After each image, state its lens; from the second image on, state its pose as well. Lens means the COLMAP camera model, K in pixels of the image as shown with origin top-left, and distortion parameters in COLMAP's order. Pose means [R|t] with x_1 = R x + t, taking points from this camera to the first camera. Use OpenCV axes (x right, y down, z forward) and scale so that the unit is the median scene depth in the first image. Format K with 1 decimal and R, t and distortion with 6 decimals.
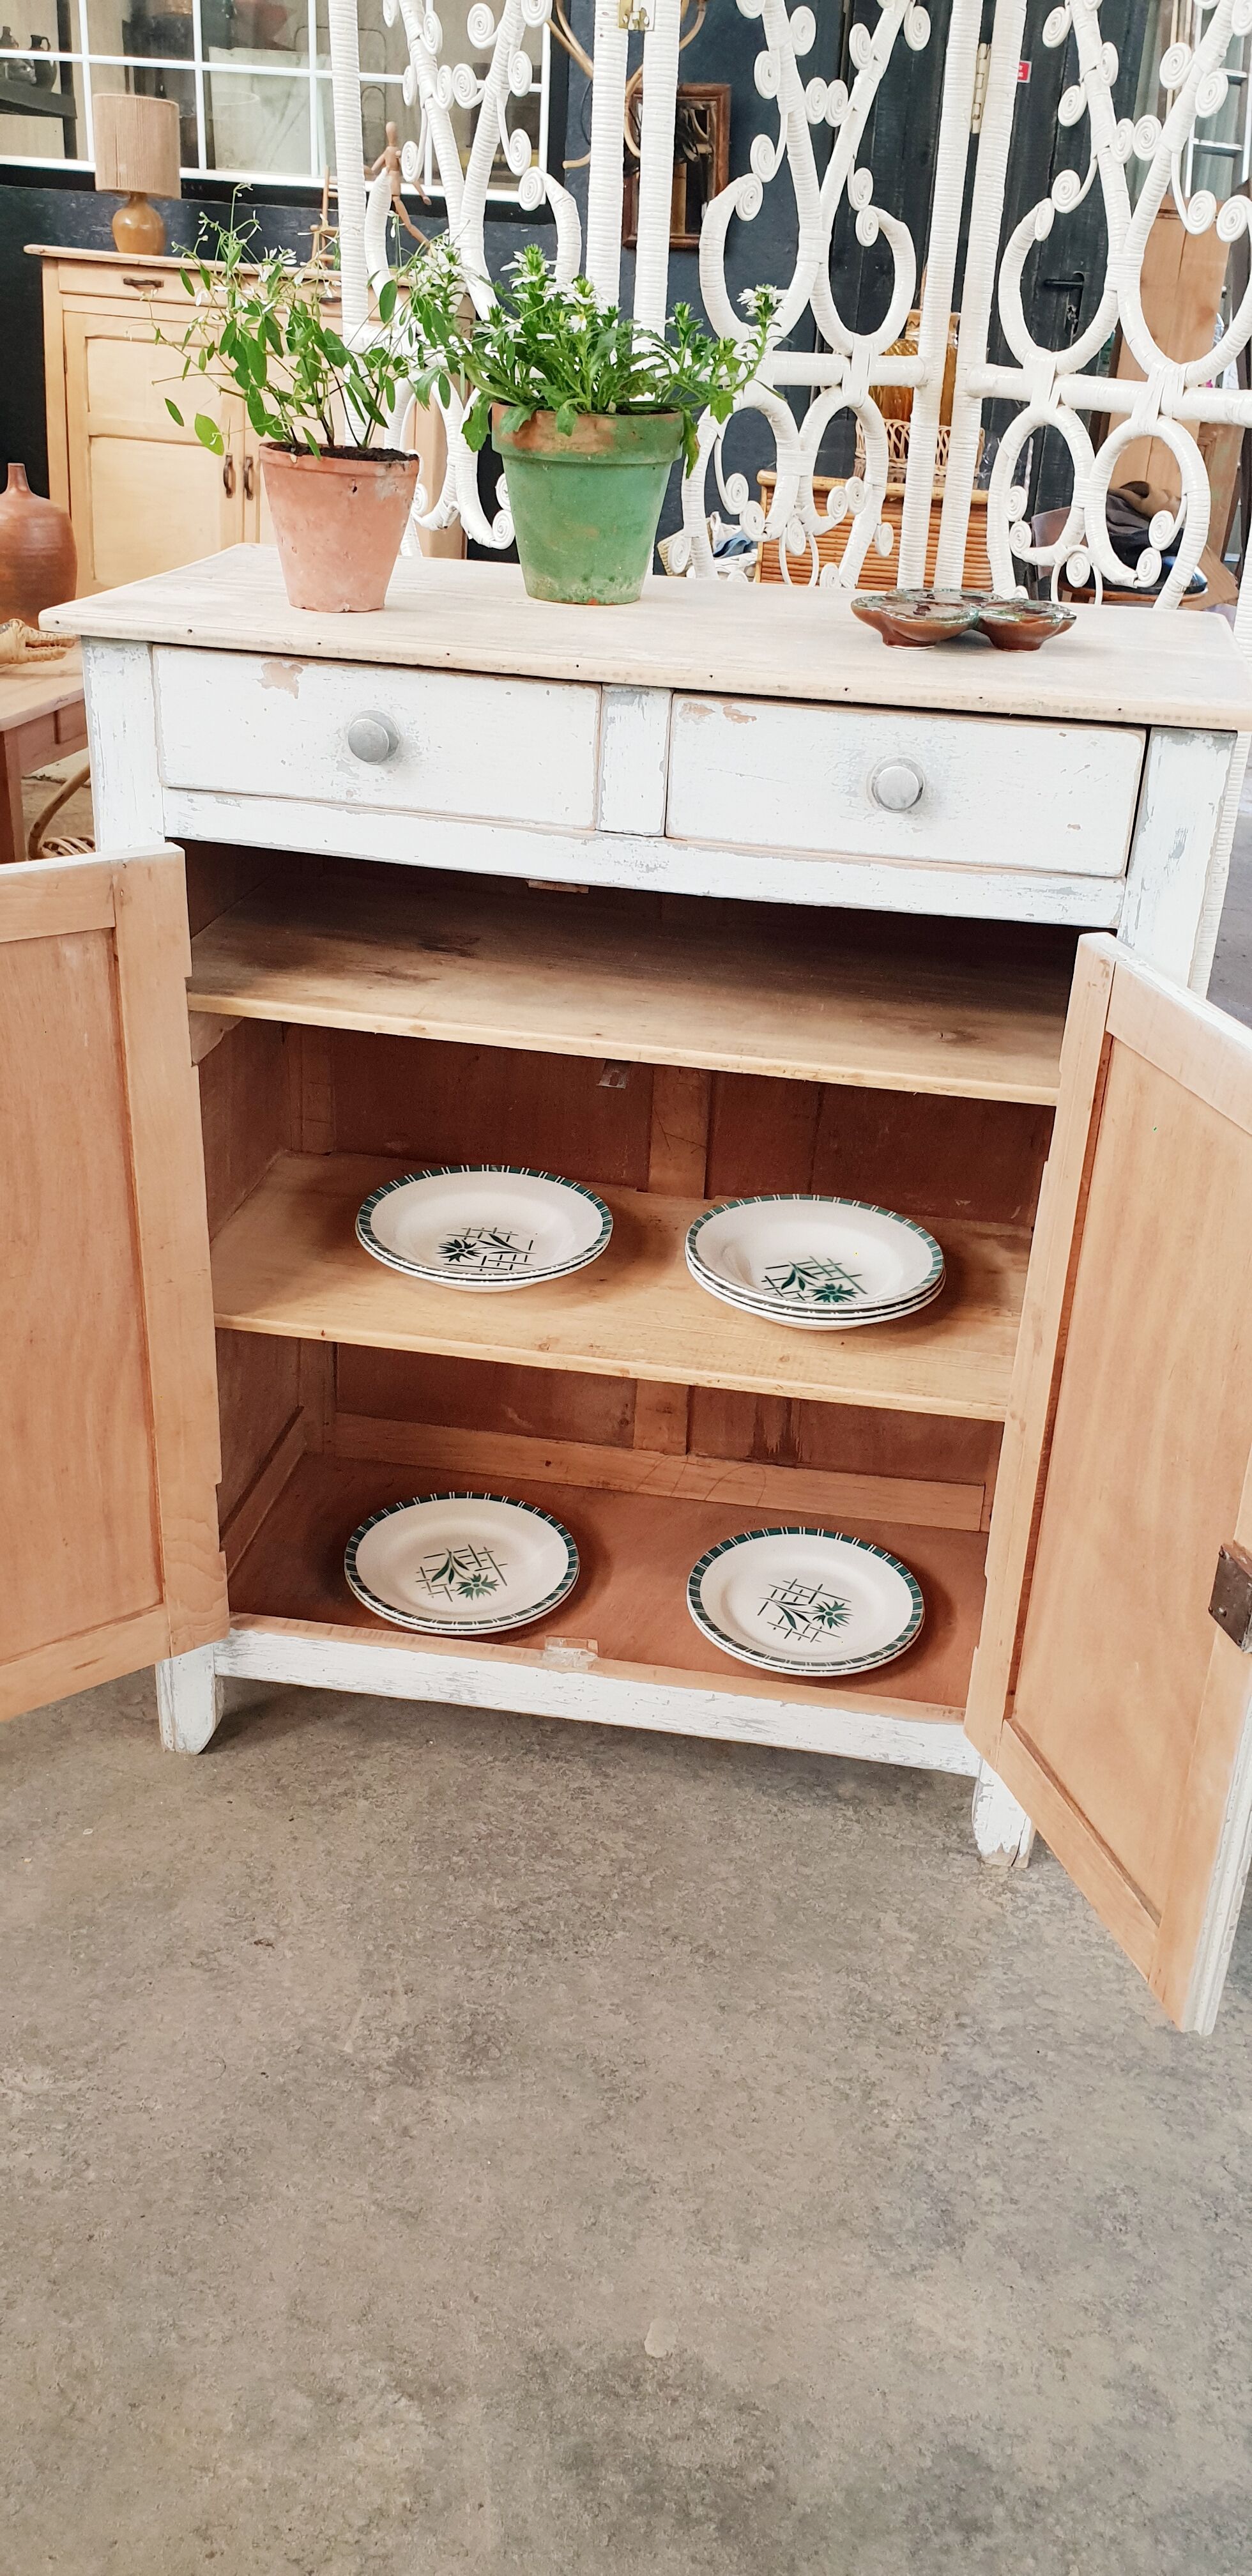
lens RADIAL K [[2026.0, 0, 651.1], [0, 2026.0, 1292.0], [0, 0, 1]] dist [-0.032655, 0.047455]
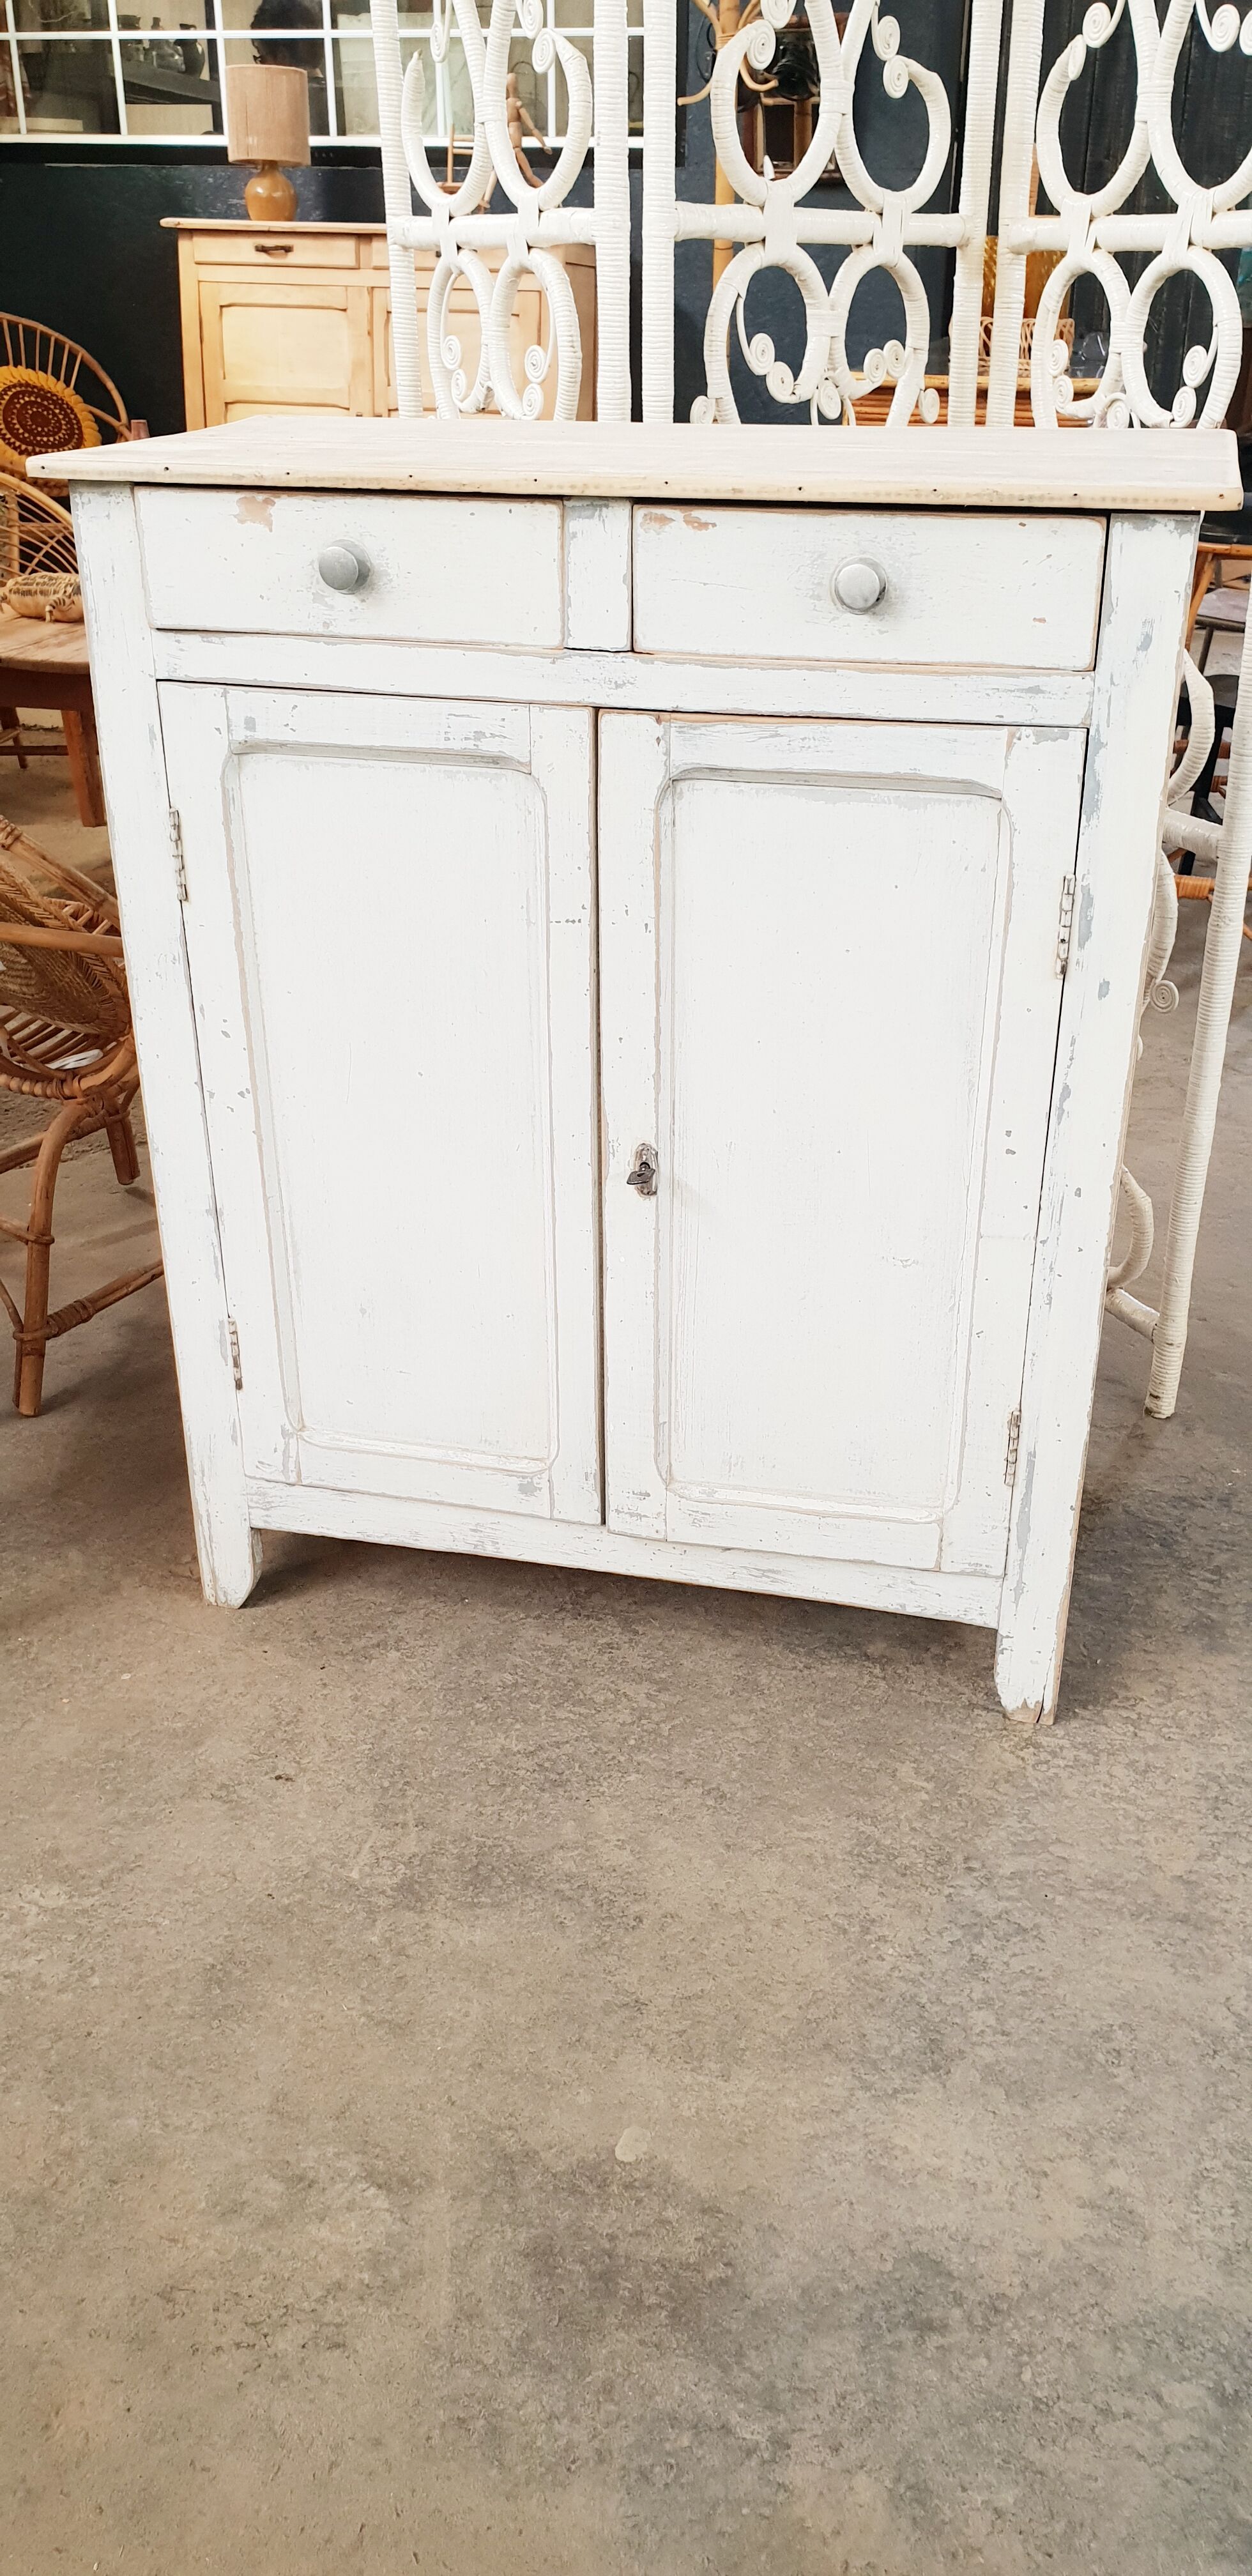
lens RADIAL K [[2026.0, 0, 647.9], [0, 2026.0, 1295.9], [0, 0, 1]] dist [-0.032655, 0.047455]
pose [[0.995335, -0.007506, -0.096189, 0.094779], [0.008082, 0.999952, 0.005603, 0.076523], [0.096142, -0.006354, 0.995347, 0.002151]]
